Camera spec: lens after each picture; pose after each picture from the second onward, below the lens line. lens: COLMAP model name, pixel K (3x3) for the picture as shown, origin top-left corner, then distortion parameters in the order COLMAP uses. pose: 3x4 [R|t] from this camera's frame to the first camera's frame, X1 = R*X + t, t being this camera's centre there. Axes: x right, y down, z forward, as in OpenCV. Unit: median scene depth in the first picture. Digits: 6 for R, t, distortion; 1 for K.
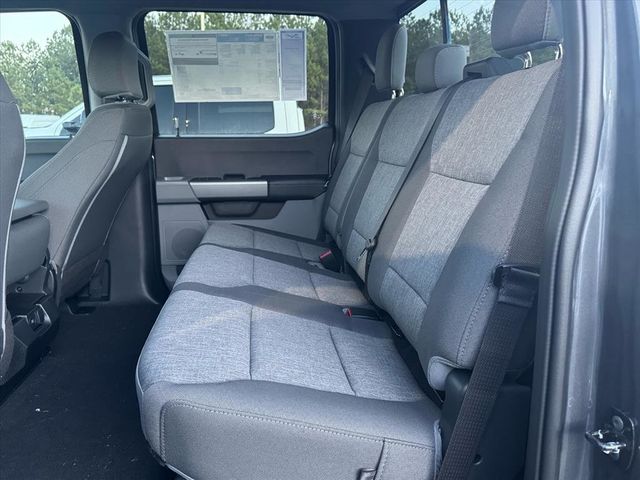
lens RADIAL K [[496.8, 0, 320.0], [0, 496.8, 240.0], [0, 0, 1]] dist [0.064919, -0.001678]
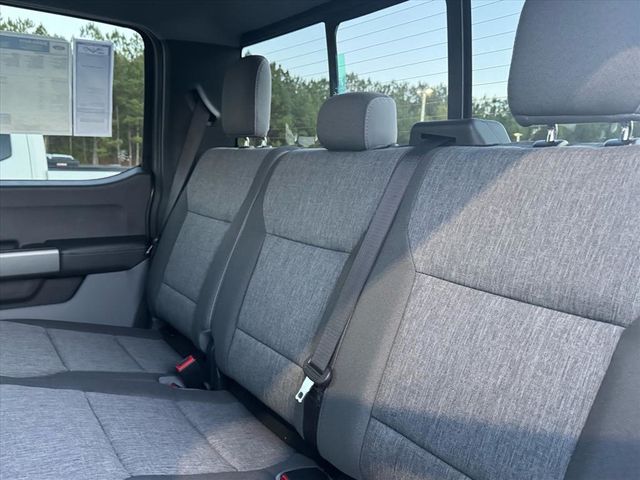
lens RADIAL K [[525.3, 0, 320.0], [0, 525.3, 240.0], [0, 0, 1]] dist [0.041140, -0.003985]
pose [[0.894768, -0.037606, 0.444945, -0.112306], [0.065946, 0.996650, -0.048380, -0.074942], [-0.441635, 0.072631, 0.894250, 0.189569]]
